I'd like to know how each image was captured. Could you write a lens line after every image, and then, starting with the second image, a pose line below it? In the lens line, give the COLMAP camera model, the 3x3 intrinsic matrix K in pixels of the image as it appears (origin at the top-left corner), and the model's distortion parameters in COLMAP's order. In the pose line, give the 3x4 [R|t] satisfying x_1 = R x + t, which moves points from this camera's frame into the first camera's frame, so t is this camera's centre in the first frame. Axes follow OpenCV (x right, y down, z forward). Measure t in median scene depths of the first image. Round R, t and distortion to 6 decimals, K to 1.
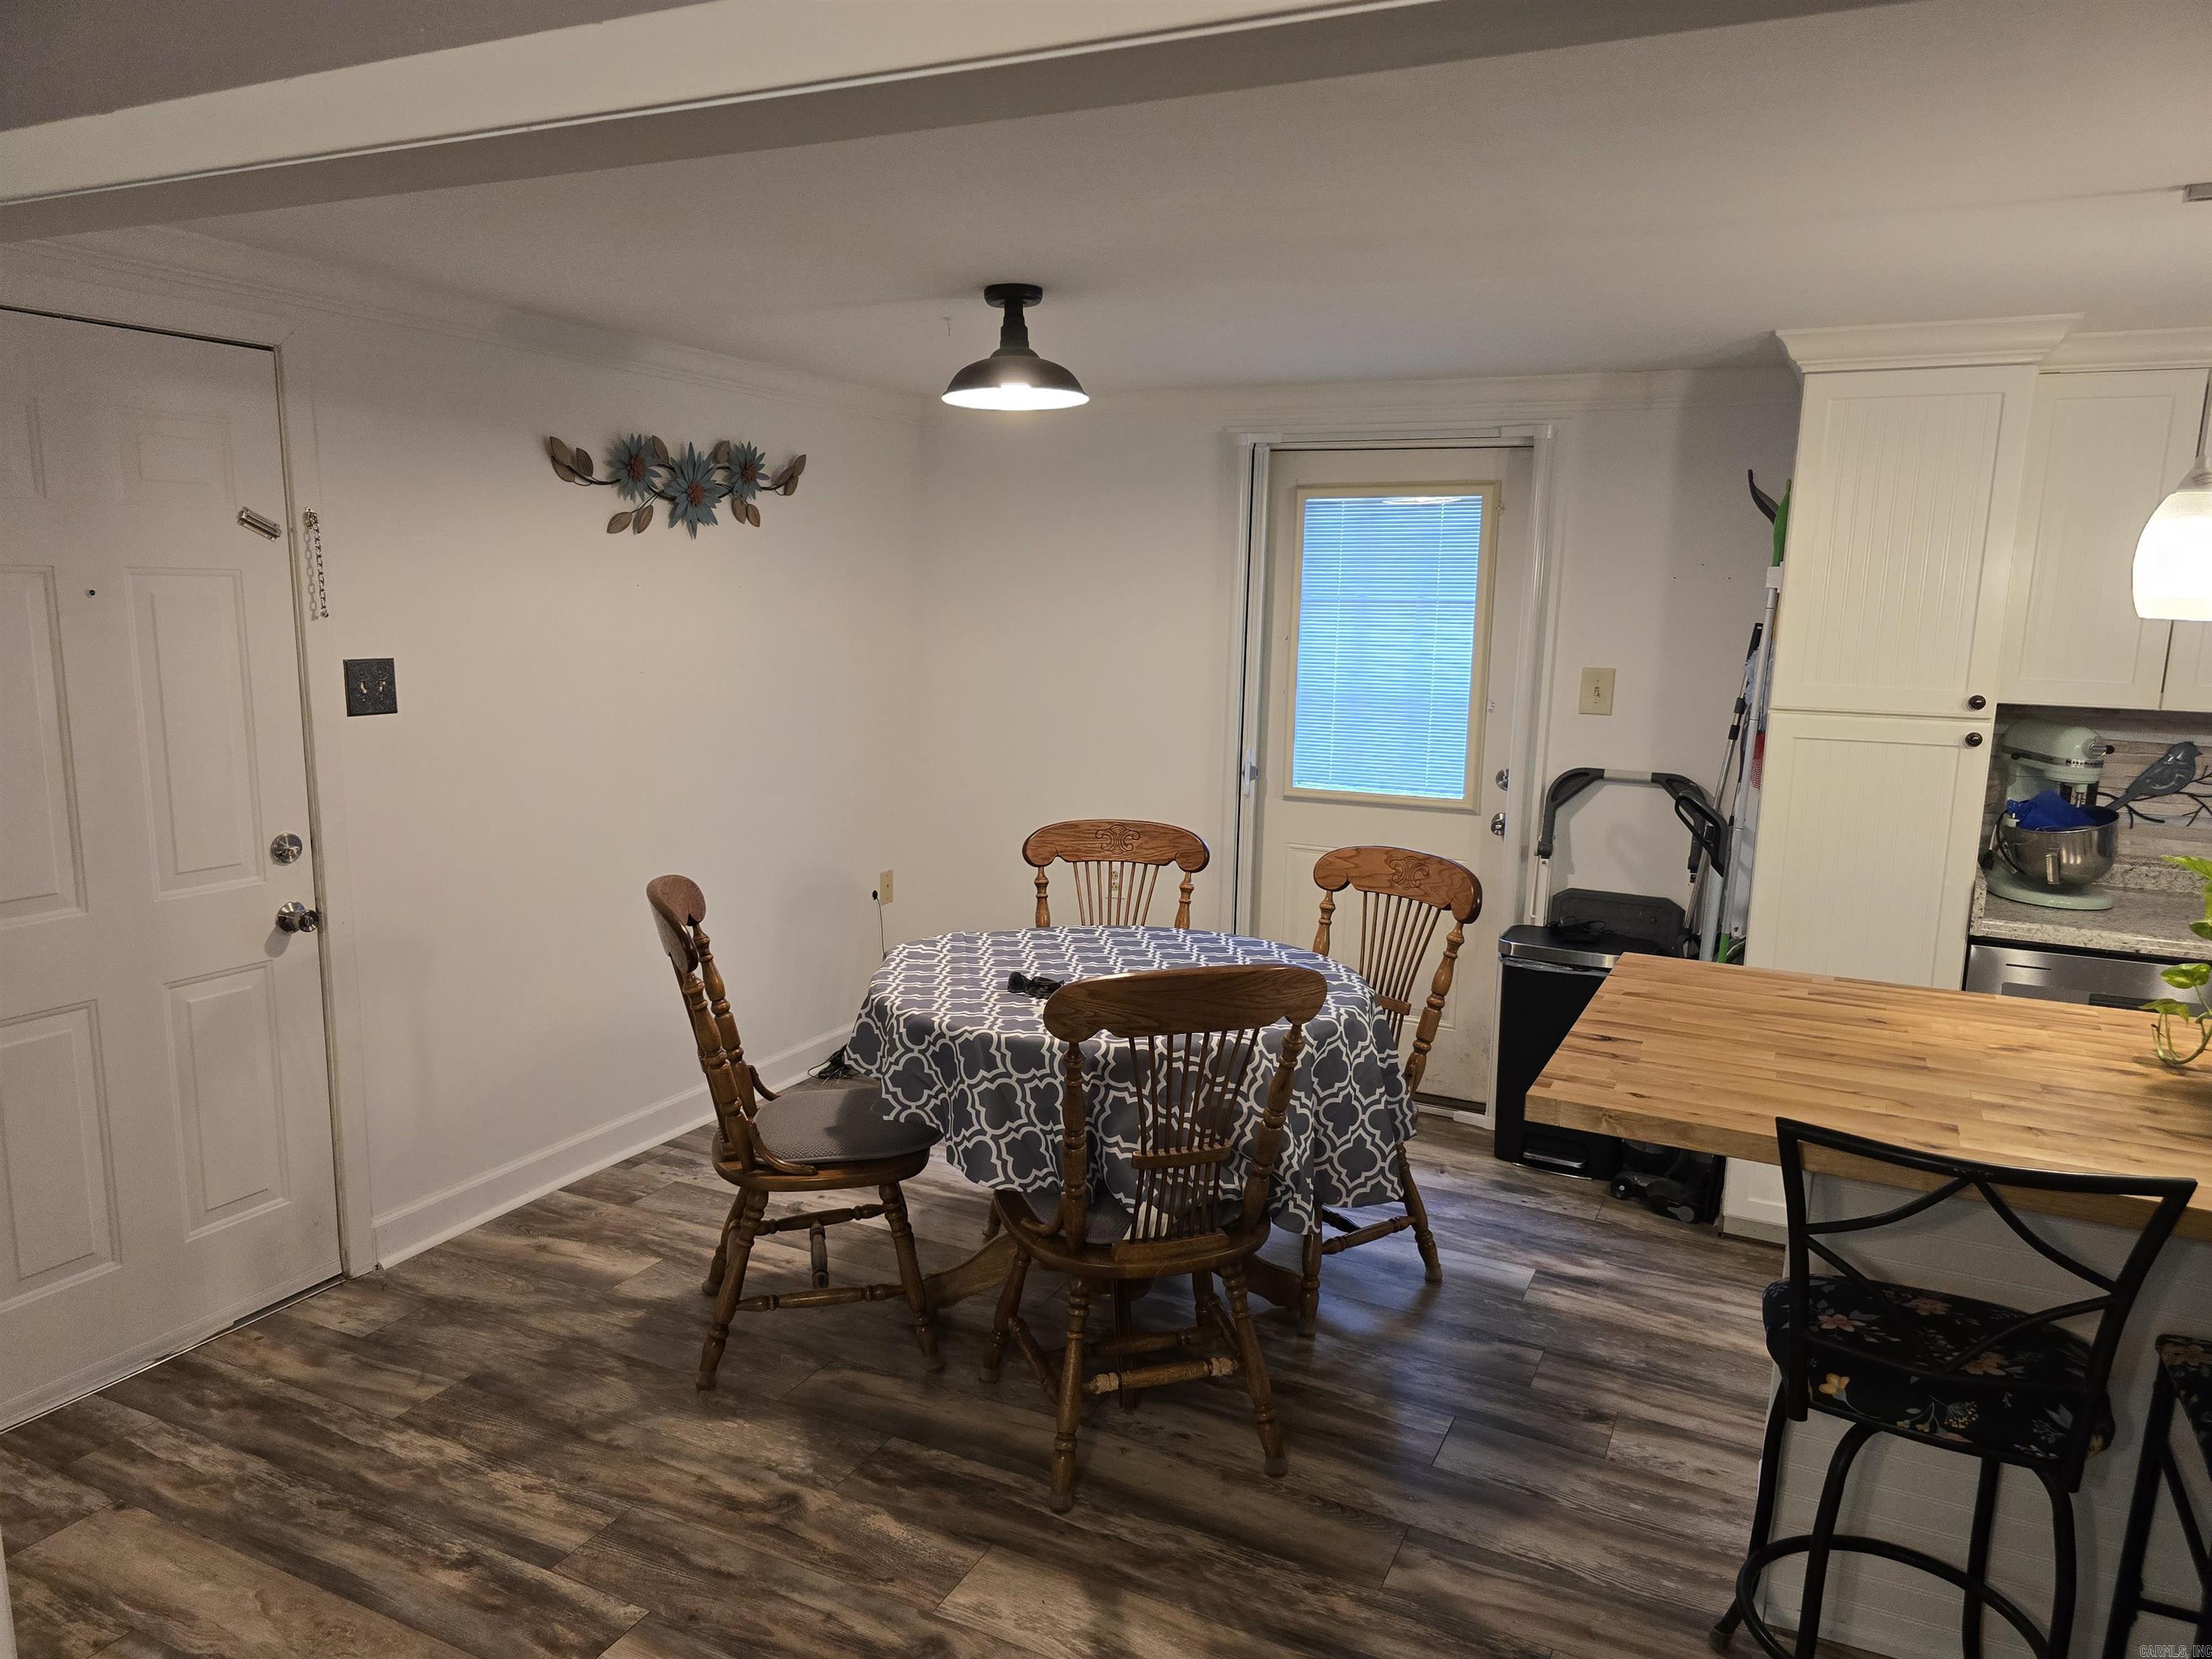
lens RADIAL K [[1484.6, 0, 1097.8], [0, 1484.6, 858.5], [0, 0, 1]] dist [0.051326, -0.050252]
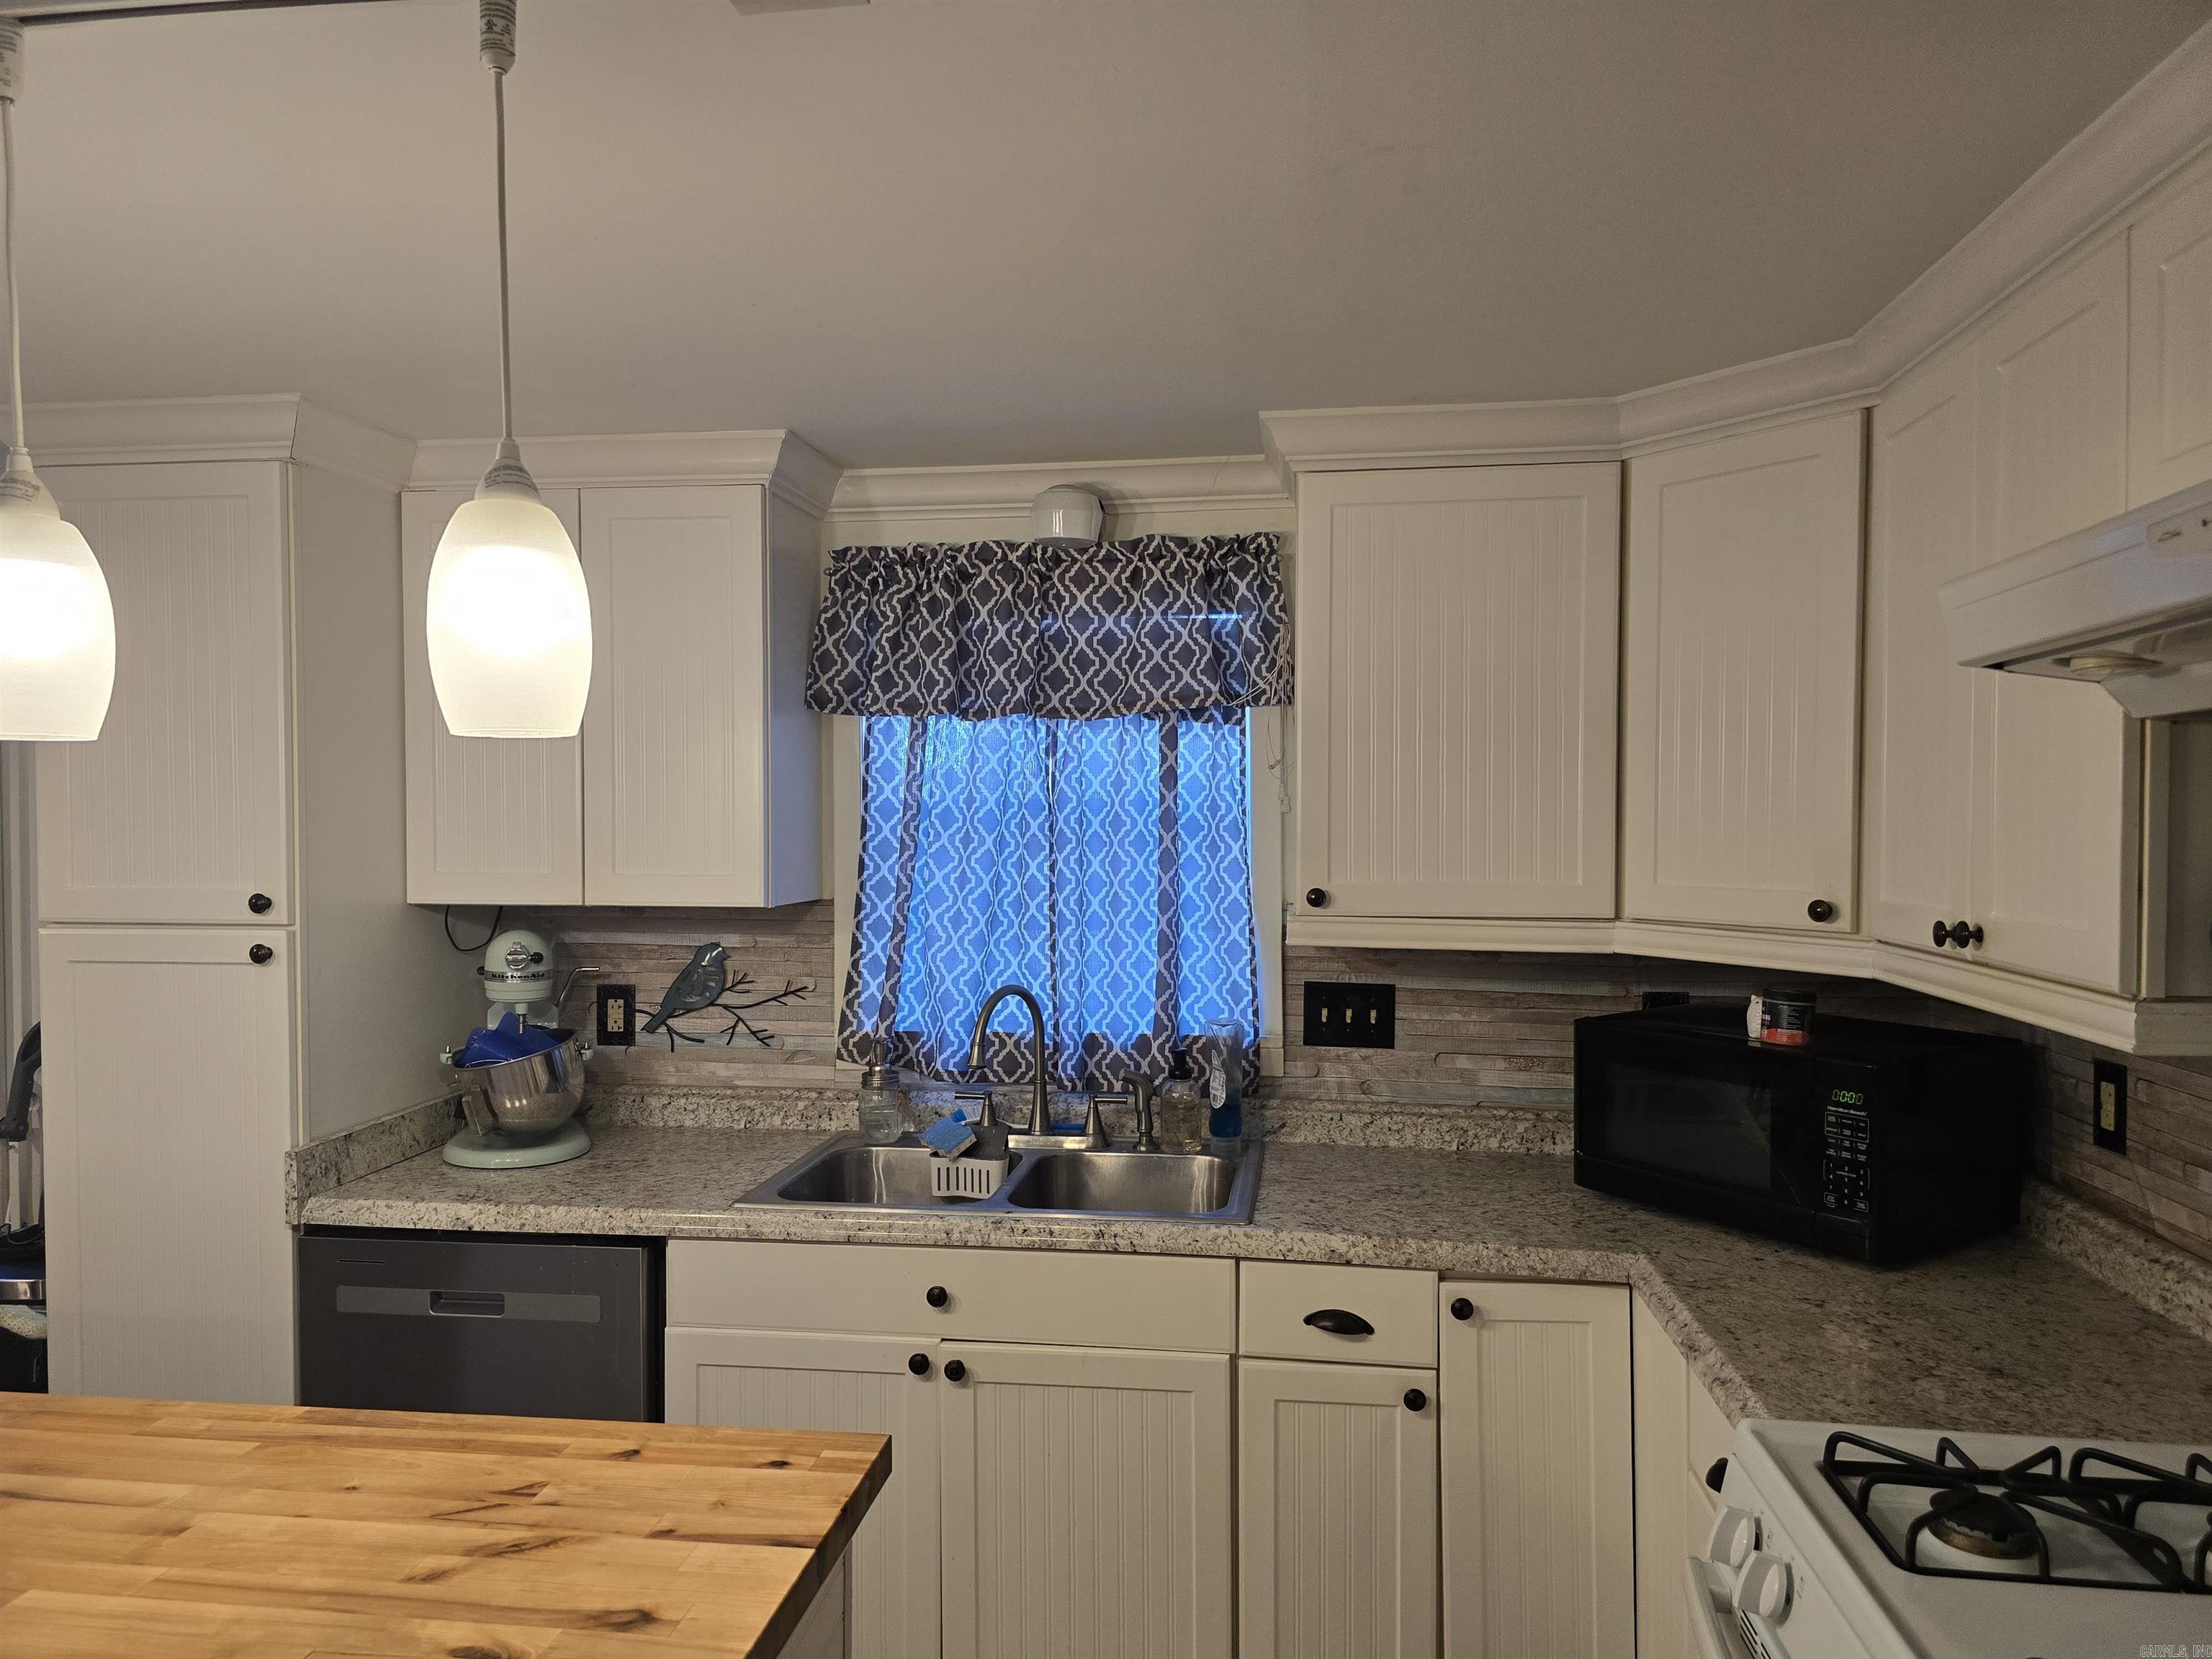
lens RADIAL K [[1497.4, 0, 1116.8], [0, 1497.4, 852.5], [0, 0, 1]] dist [0.082343, -0.093738]
pose [[0.942721, -0.024503, 0.332681, 0.707538], [0.075580, 0.987053, -0.141471, 0.007904], [-0.324907, 0.158512, 0.932368, 0.158463]]
